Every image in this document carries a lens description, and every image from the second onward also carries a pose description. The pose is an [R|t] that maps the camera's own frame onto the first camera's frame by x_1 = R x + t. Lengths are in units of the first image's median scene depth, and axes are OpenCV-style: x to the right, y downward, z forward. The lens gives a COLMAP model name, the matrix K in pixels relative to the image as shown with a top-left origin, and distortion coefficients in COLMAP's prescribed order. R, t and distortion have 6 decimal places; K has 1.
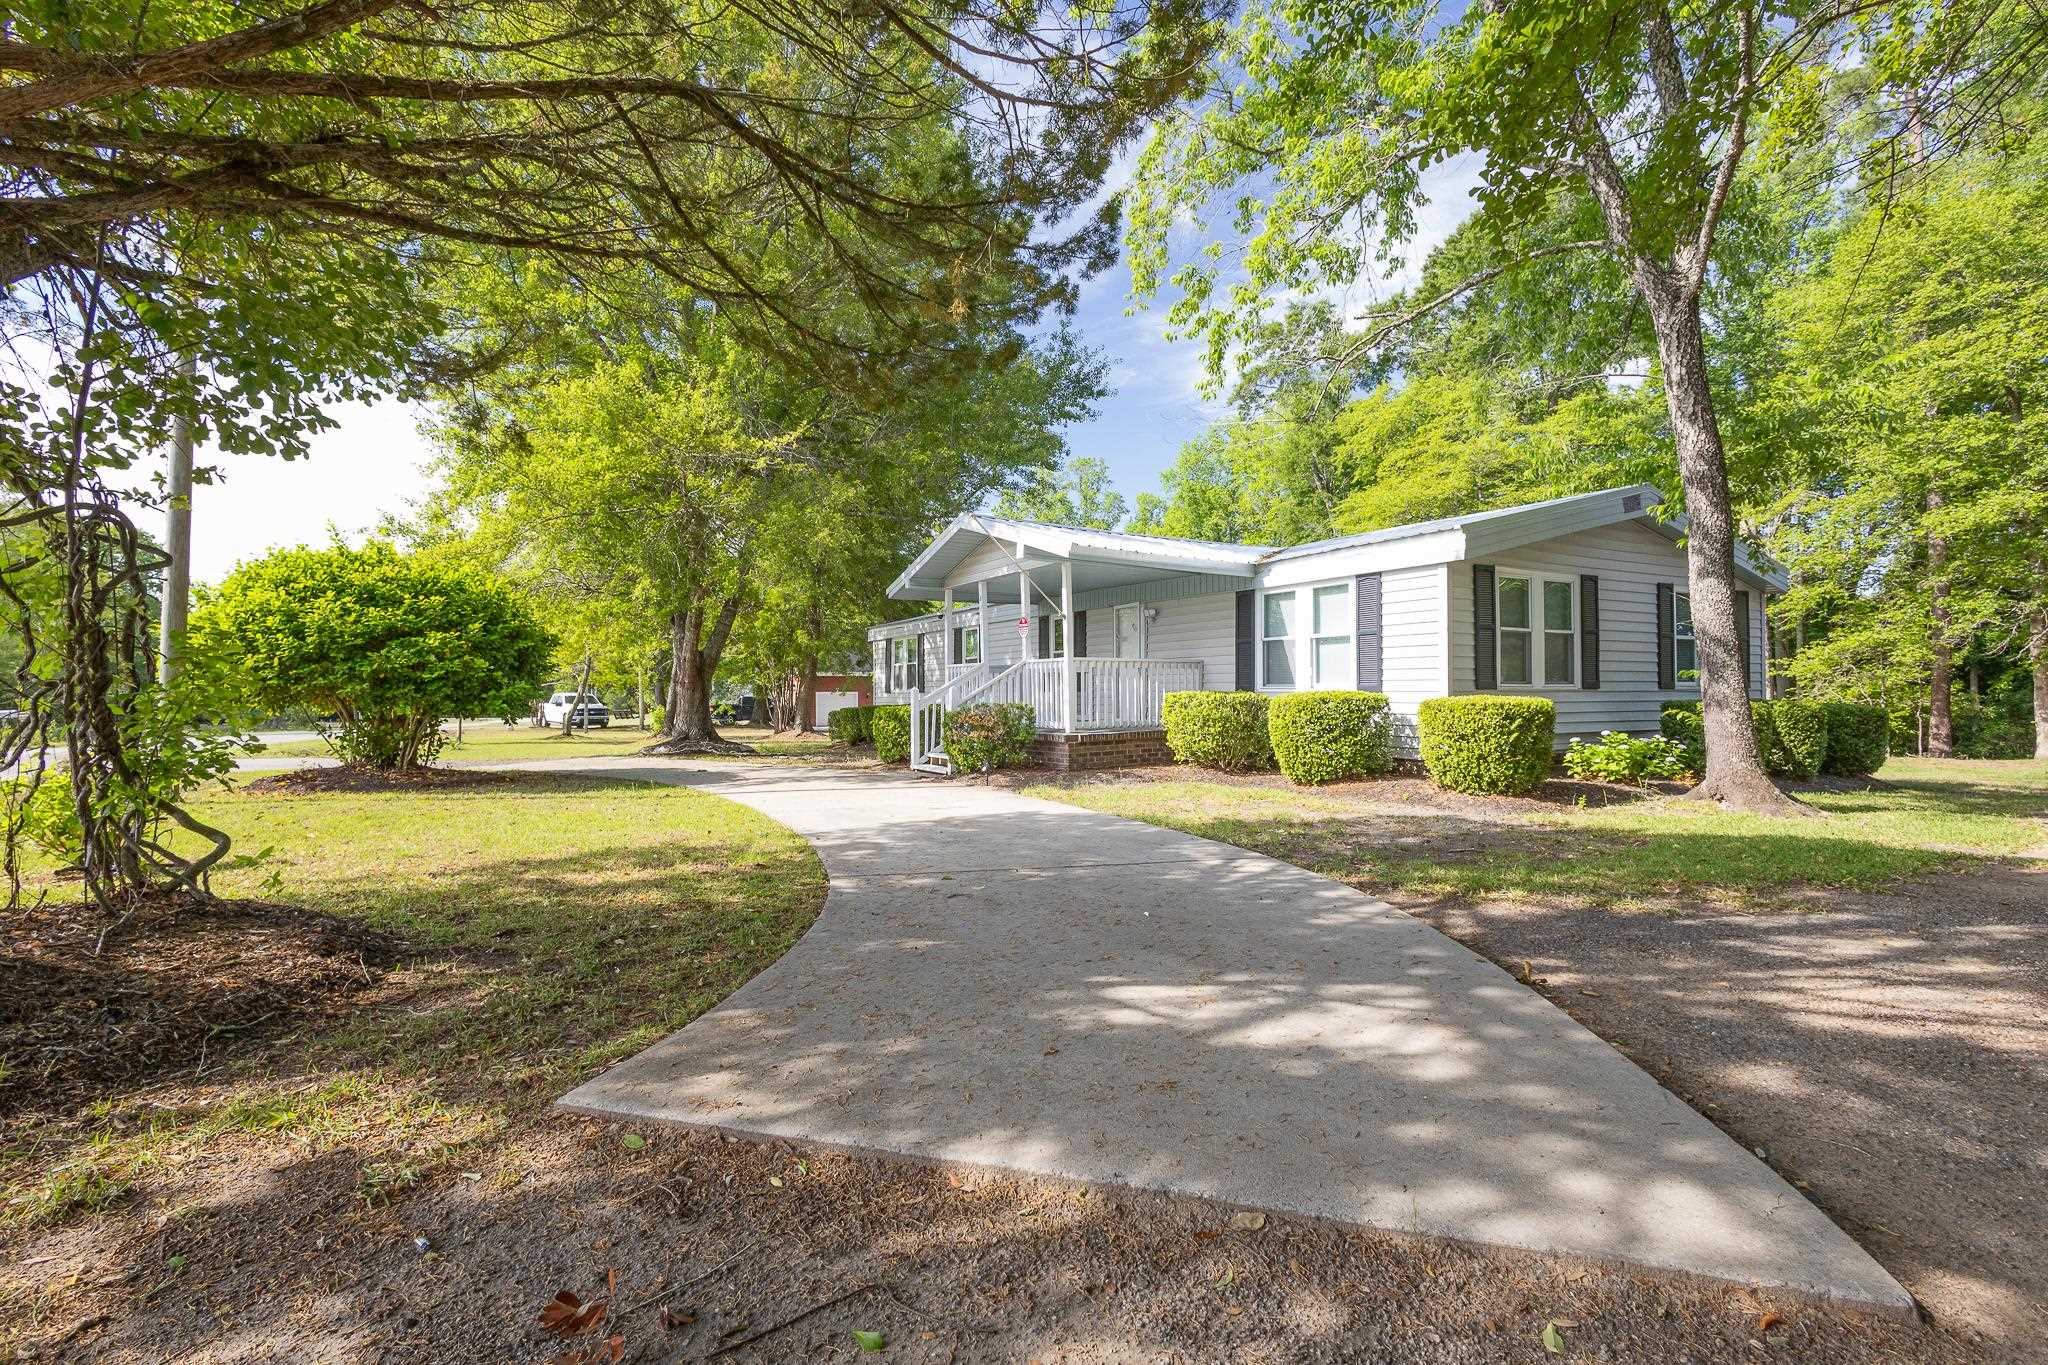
lens RADIAL K [[953.3, 0, 1024.0], [0, 953.3, 682.5], [0, 0, 1]] dist [0.000706, 0.000329]
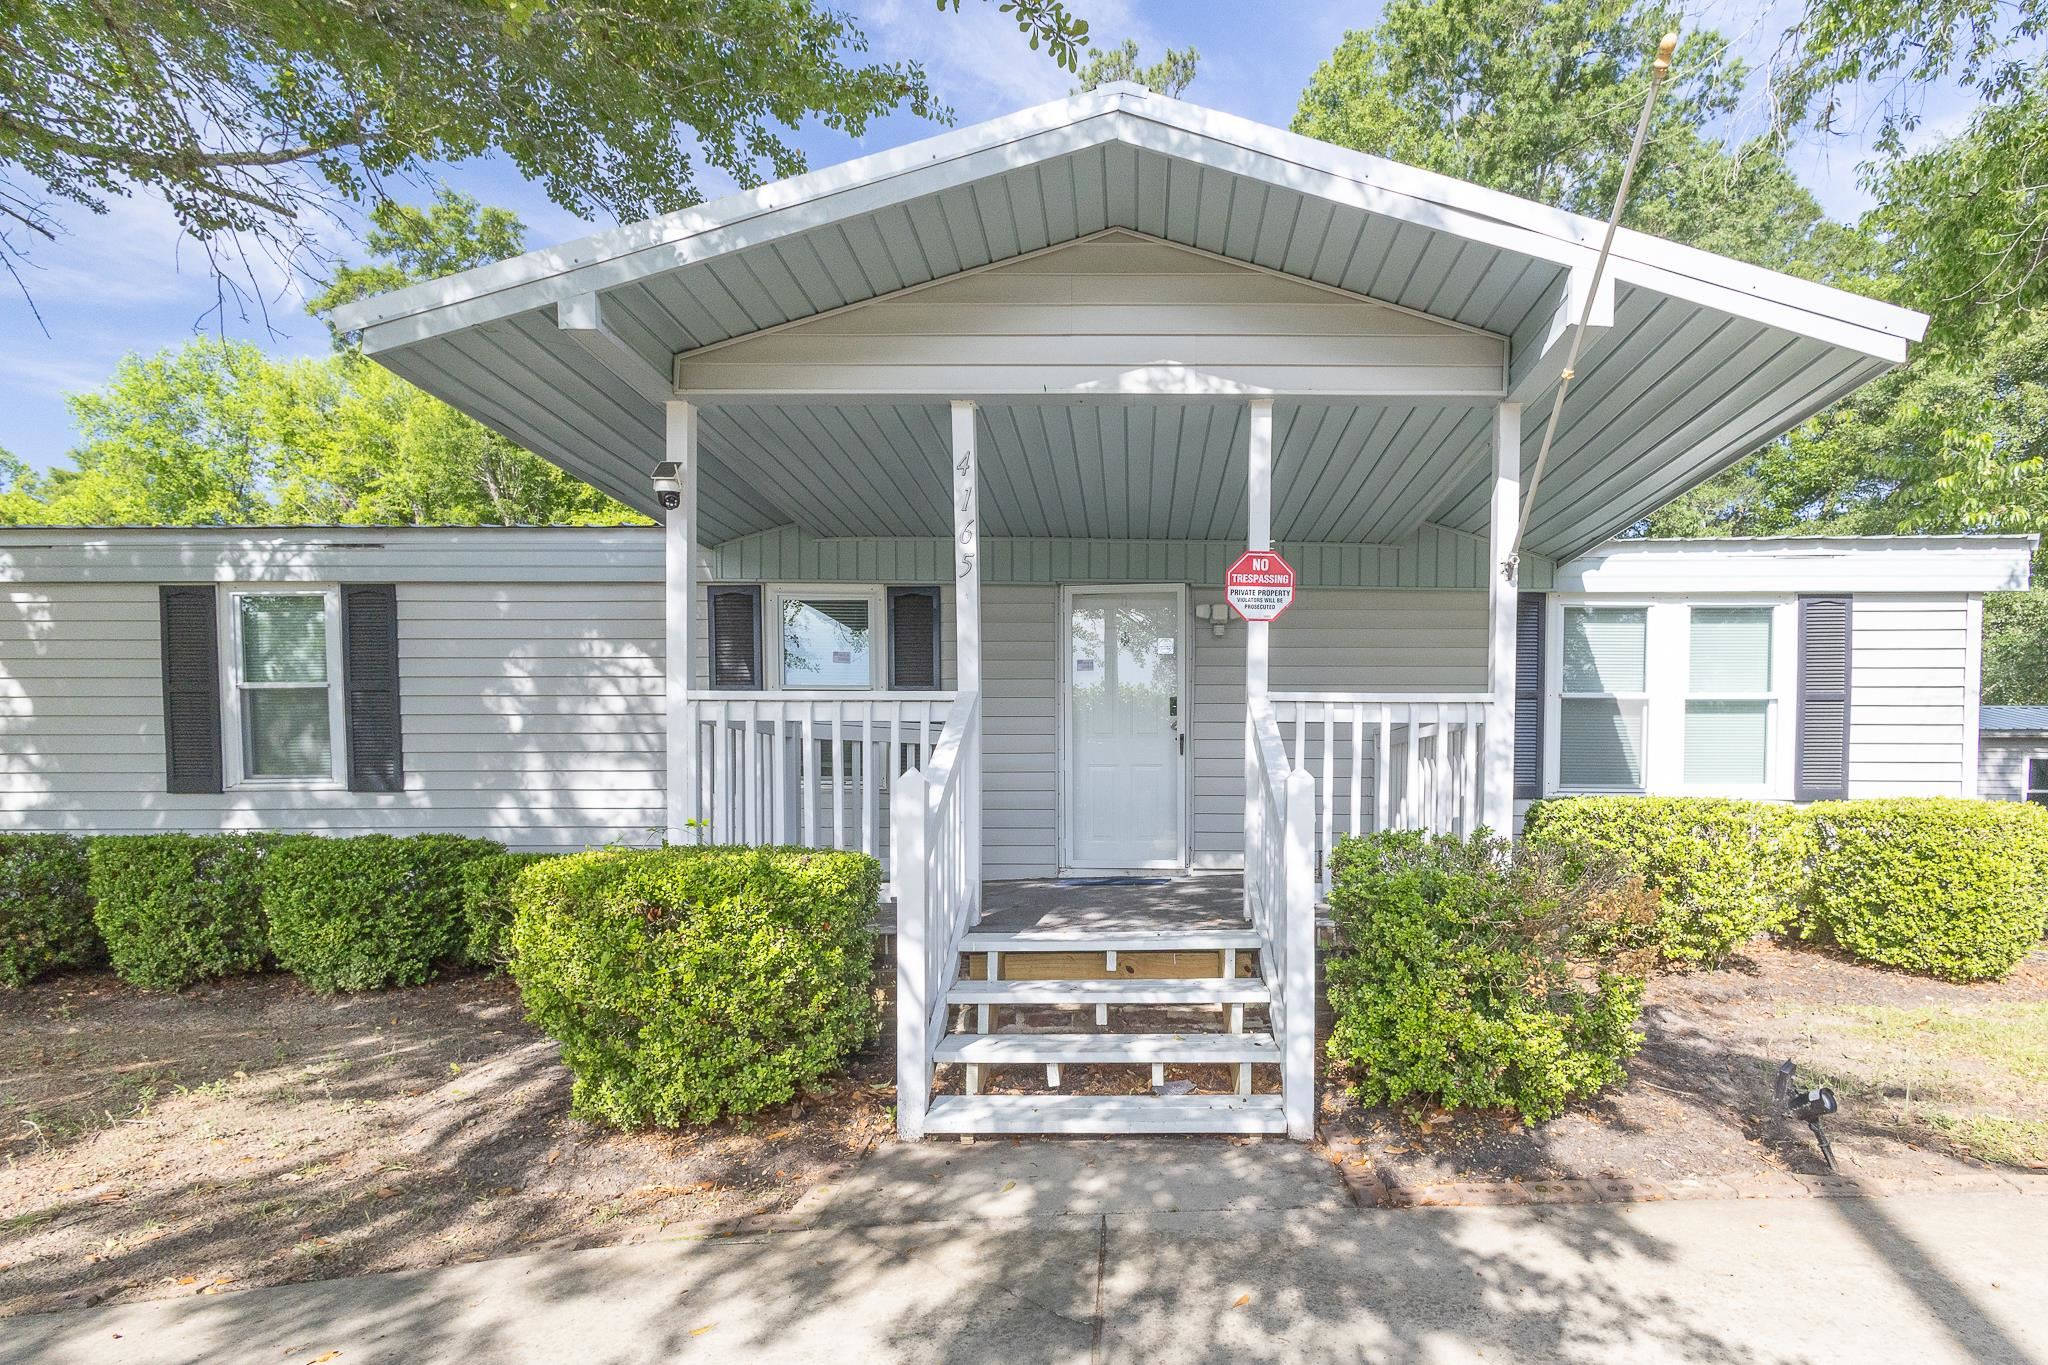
lens RADIAL K [[996.2, 0, 1134.6], [0, 996.2, 841.8], [0, 0, 1]] dist [-0.000333, 0.000231]
pose [[0.486338, -0.033419, 0.873131, -0.343308], [-0.012499, 0.998900, 0.045195, 0.012679], [-0.873681, -0.032893, 0.485385, 0.987478]]
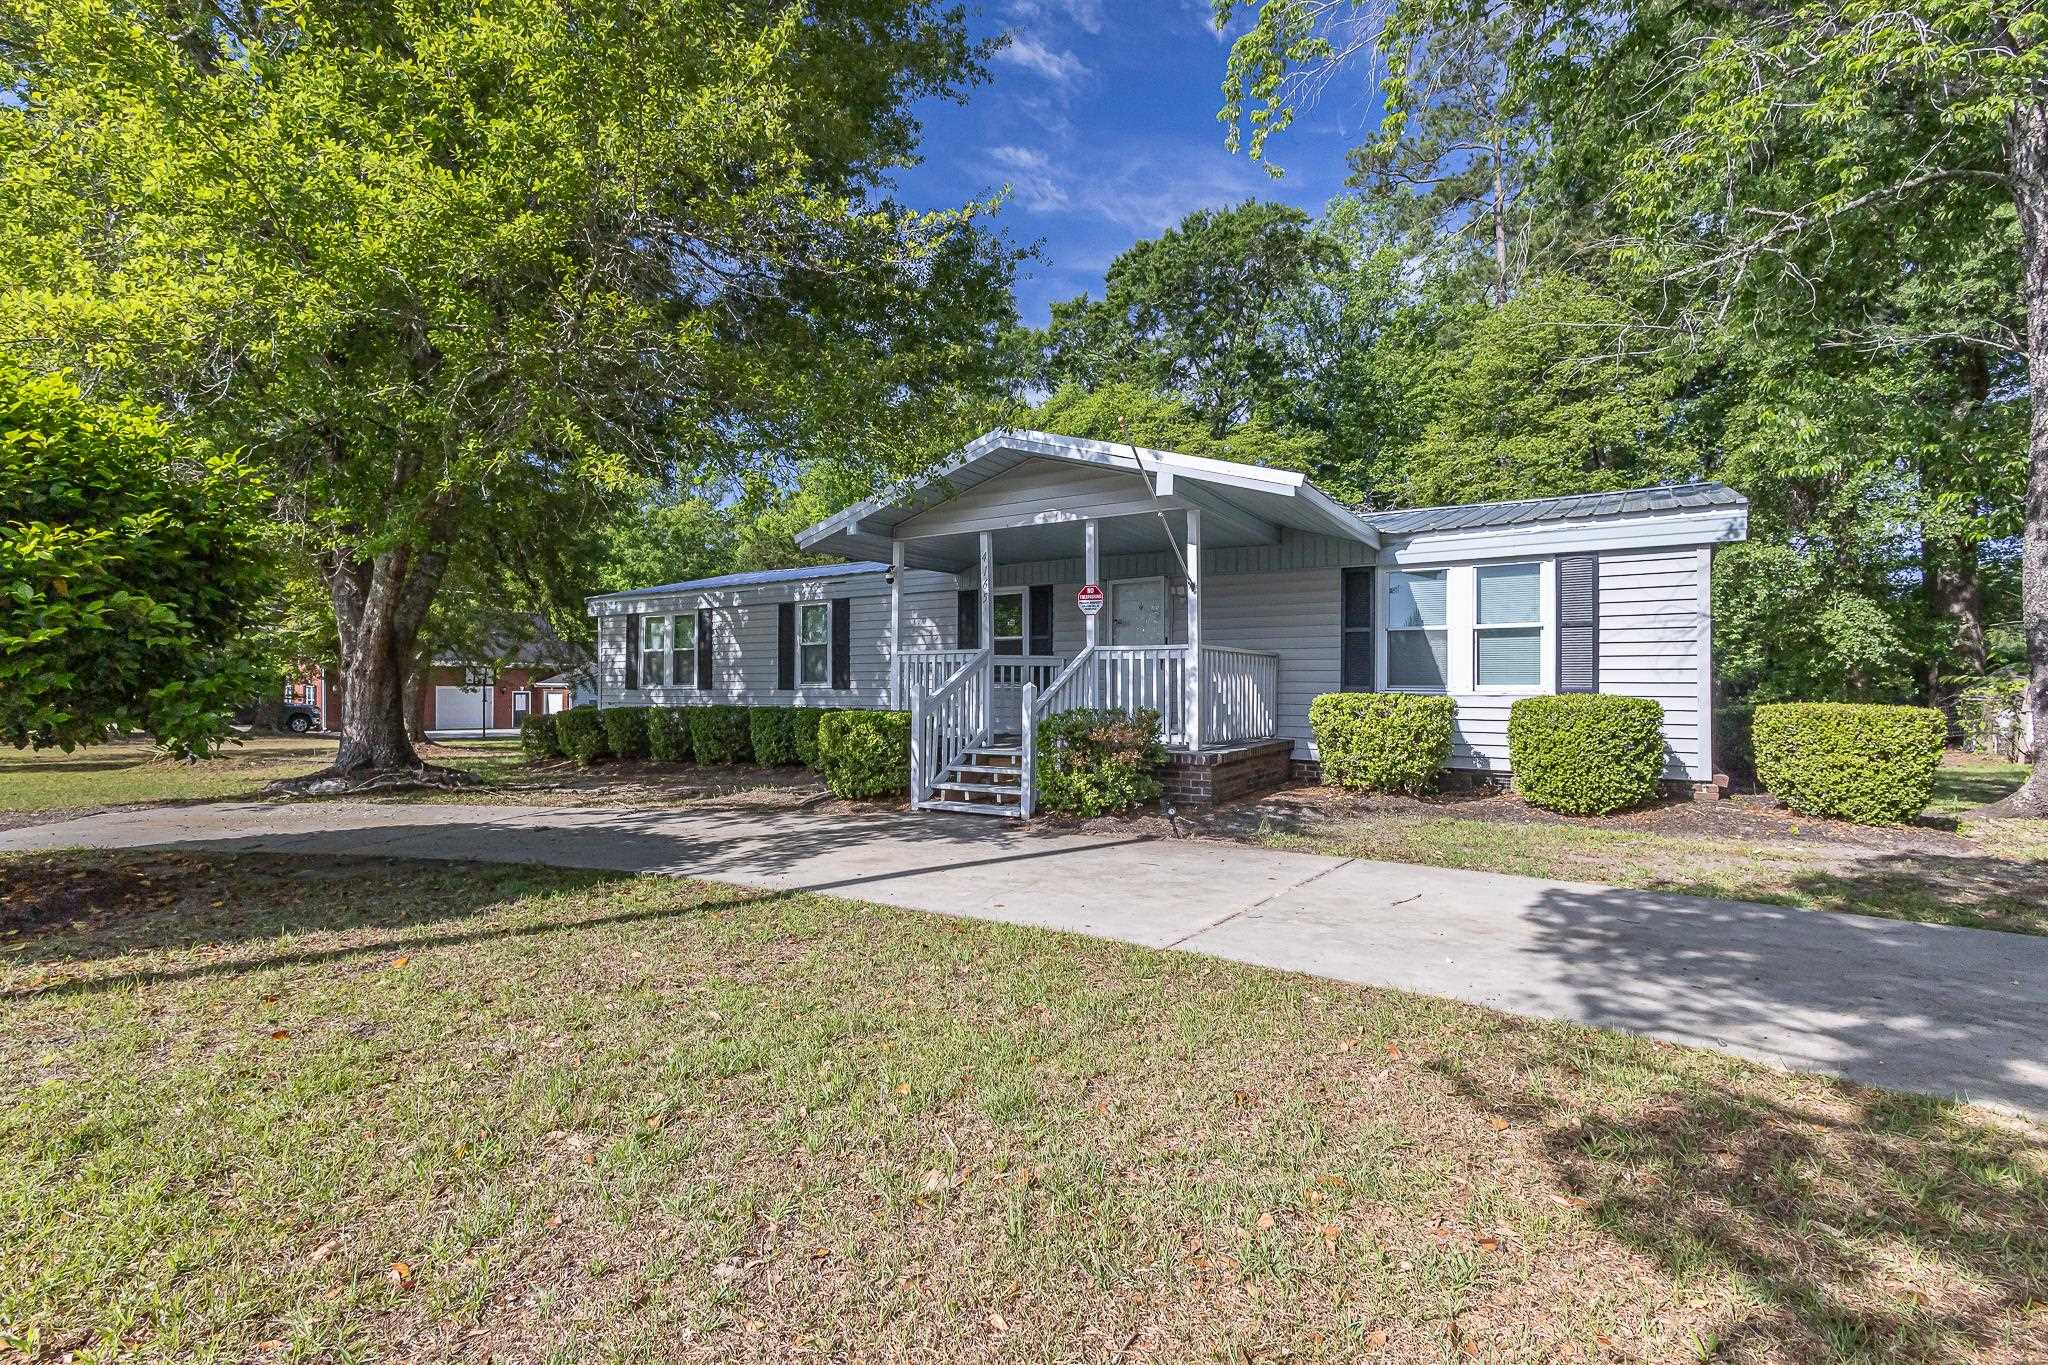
lens RADIAL K [[953.3, 0, 1024.0], [0, 953.3, 682.5], [0, 0, 1]] dist [0.000706, 0.000329]
pose [[0.888176, 0.011448, 0.459361, -0.411489], [-0.012561, 0.999921, -0.000633, 0.004963], [-0.459332, -0.005208, 0.888249, 0.448706]]
